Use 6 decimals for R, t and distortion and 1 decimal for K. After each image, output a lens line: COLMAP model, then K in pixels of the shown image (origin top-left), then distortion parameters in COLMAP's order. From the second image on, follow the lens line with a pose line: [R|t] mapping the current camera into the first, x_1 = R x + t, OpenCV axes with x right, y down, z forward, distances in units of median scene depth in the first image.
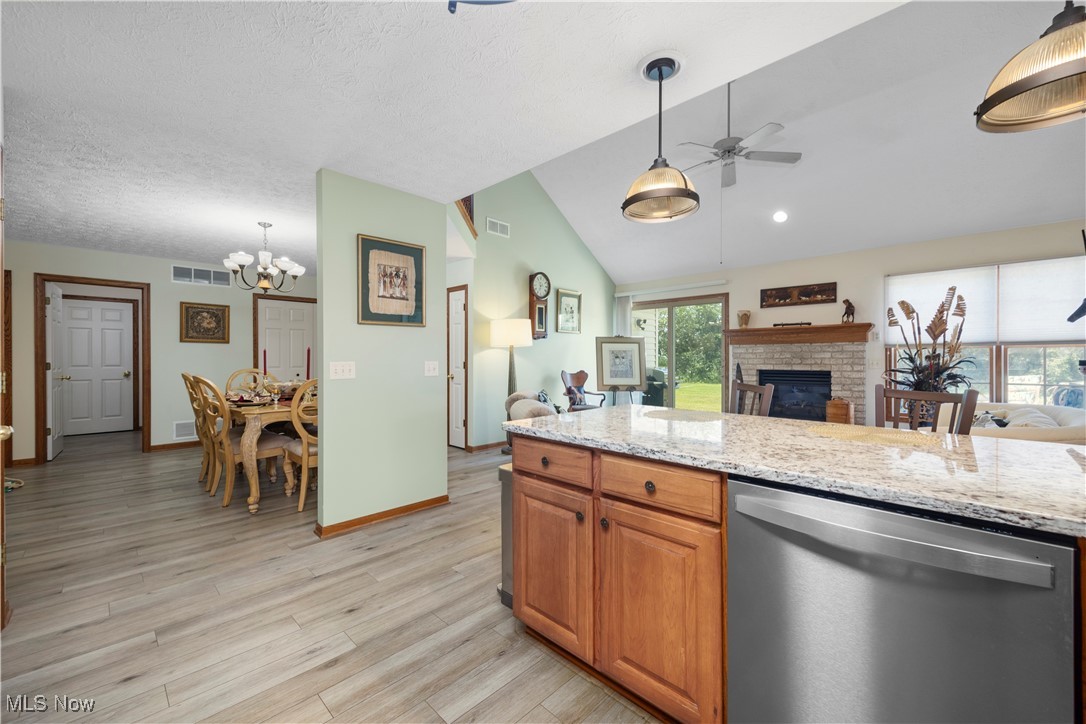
lens RADIAL K [[439.6, 0, 546.0], [0, 439.6, 358.8], [0, 0, 1]] dist [0.008738, -0.000067]
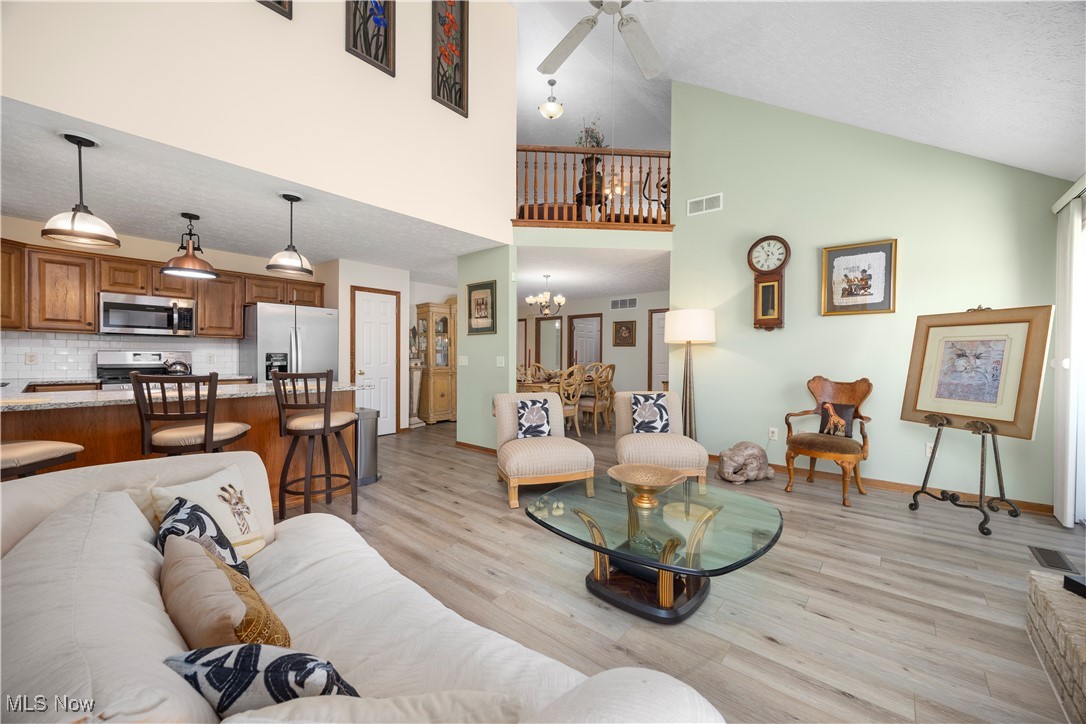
lens RADIAL K [[415.0, 0, 543.0], [0, 415.0, 362.0], [0, 0, 1]] dist [-0.000600, -0.000021]
pose [[0.072910, 0.014206, -0.997237, 0.744665], [-0.009462, 0.999863, 0.013552, 0.002101], [0.997294, 0.008448, 0.073034, 0.689311]]
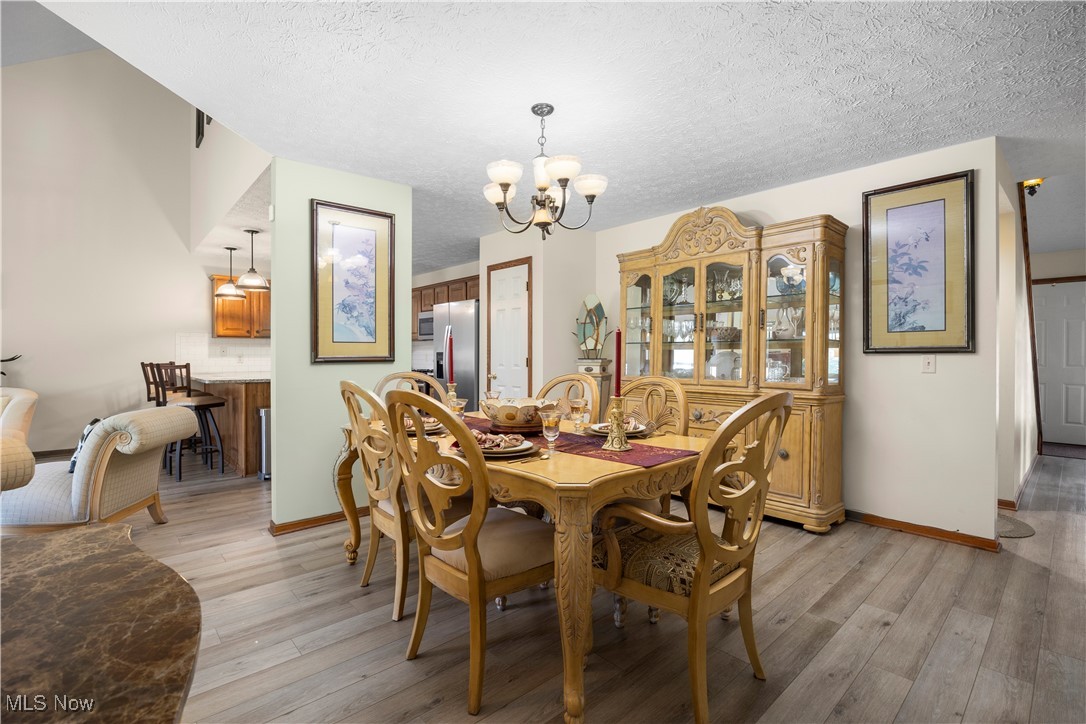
lens RADIAL K [[489.5, 0, 546.7], [0, 489.5, 357.9], [0, 0, 1]] dist [-0.016191, -0.000309]
pose [[-0.998763, -0.001731, 0.049699, -0.519811], [-0.001124, 0.999925, 0.012234, 0.000688], [-0.049716, 0.012163, -0.998689, 1.264820]]
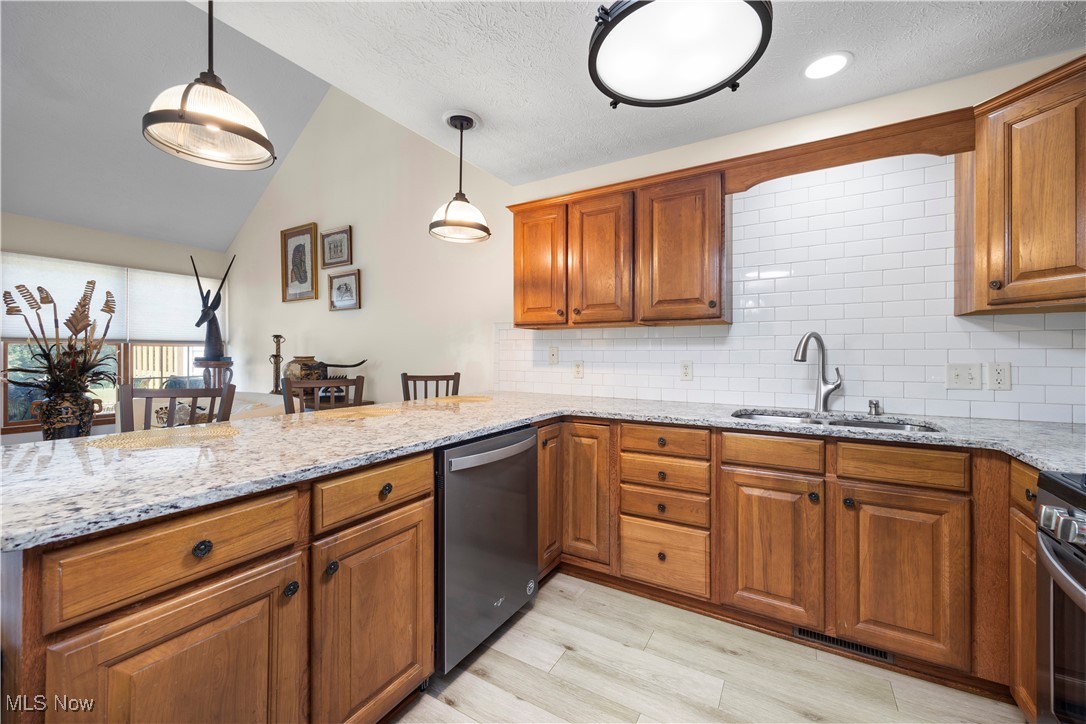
lens RADIAL K [[430.0, 0, 545.5], [0, 430.0, 353.8], [0, 0, 1]] dist [0.002574, -0.000286]
pose [[-0.241445, 0.001883, 0.970413, -0.192457], [0.001105, 0.999998, -0.001666, -0.000449], [-0.970414, 0.000670, -0.241446, 0.228082]]
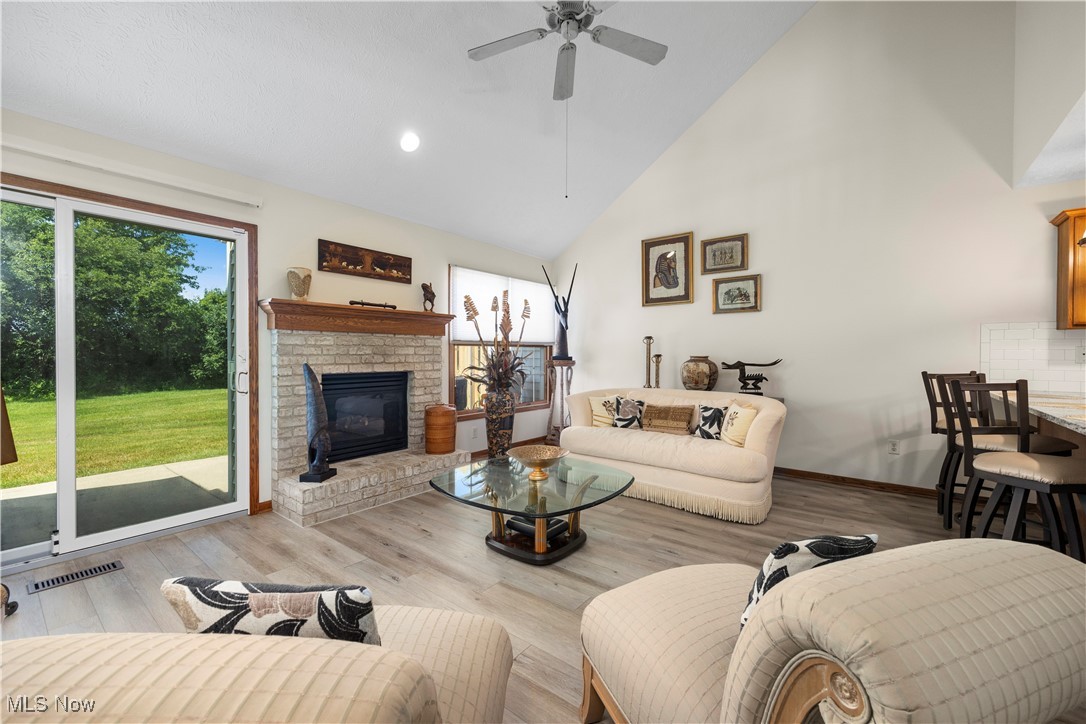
lens RADIAL K [[439.6, 0, 546.0], [0, 439.6, 358.8], [0, 0, 1]] dist [0.008738, -0.000067]
pose [[-0.114353, -0.009456, 0.993395, -0.155376], [0.002328, 0.999949, 0.009786, -0.001180], [-0.993437, 0.003431, -0.114325, 0.866861]]
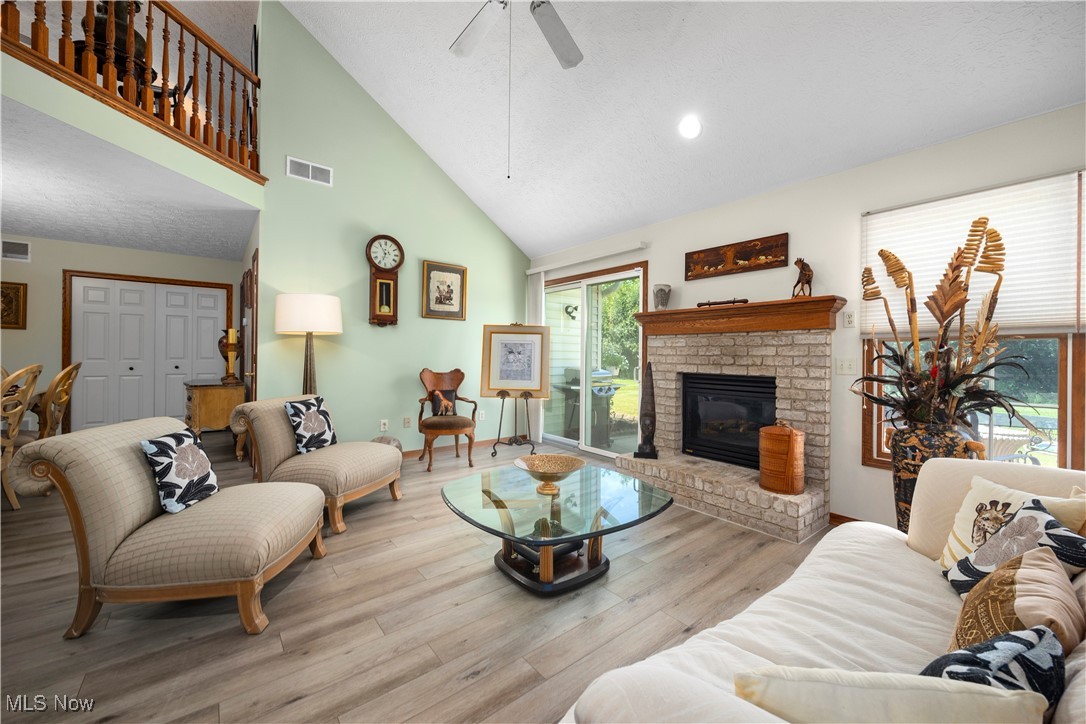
lens RADIAL K [[420.4, 0, 548.6], [0, 420.4, 355.8], [0, 0, 1]] dist [-0.001270, -0.000036]
pose [[0.993451, 0.013775, -0.113427, 0.402119], [-0.014026, 0.999901, -0.001412, 0.003592], [0.113396, 0.002994, 0.993545, 0.387081]]
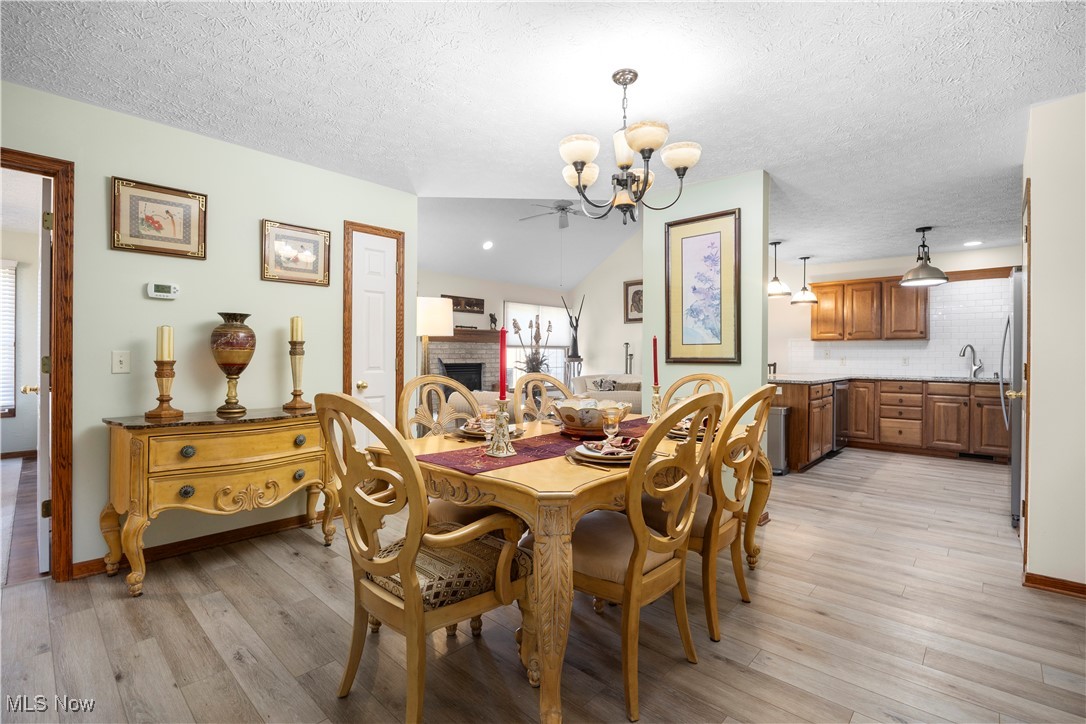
lens RADIAL K [[489.5, 0, 546.7], [0, 489.5, 357.9], [0, 0, 1]] dist [-0.016191, -0.000309]
pose [[-0.027809, -0.005299, 0.999599, -0.914493], [0.000458, 0.999986, 0.005314, 0.003528], [-0.999613, 0.000606, -0.027806, 0.860058]]
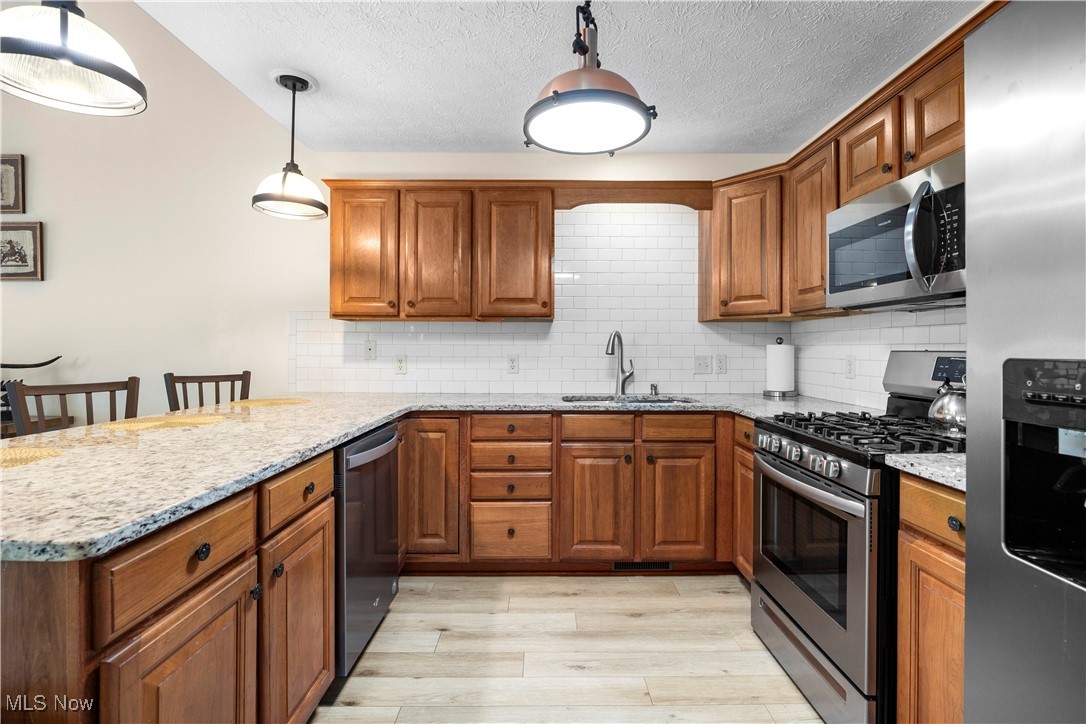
lens RADIAL K [[502.6, 0, 546.7], [0, 502.6, 348.9], [0, 0, 1]] dist [-0.015550, 0.000318]
pose [[-0.706728, -0.000372, 0.707486, -0.218027], [0.000019, 1.000000, 0.000545, -0.000751], [-0.707486, 0.000398, -0.706728, 0.355601]]
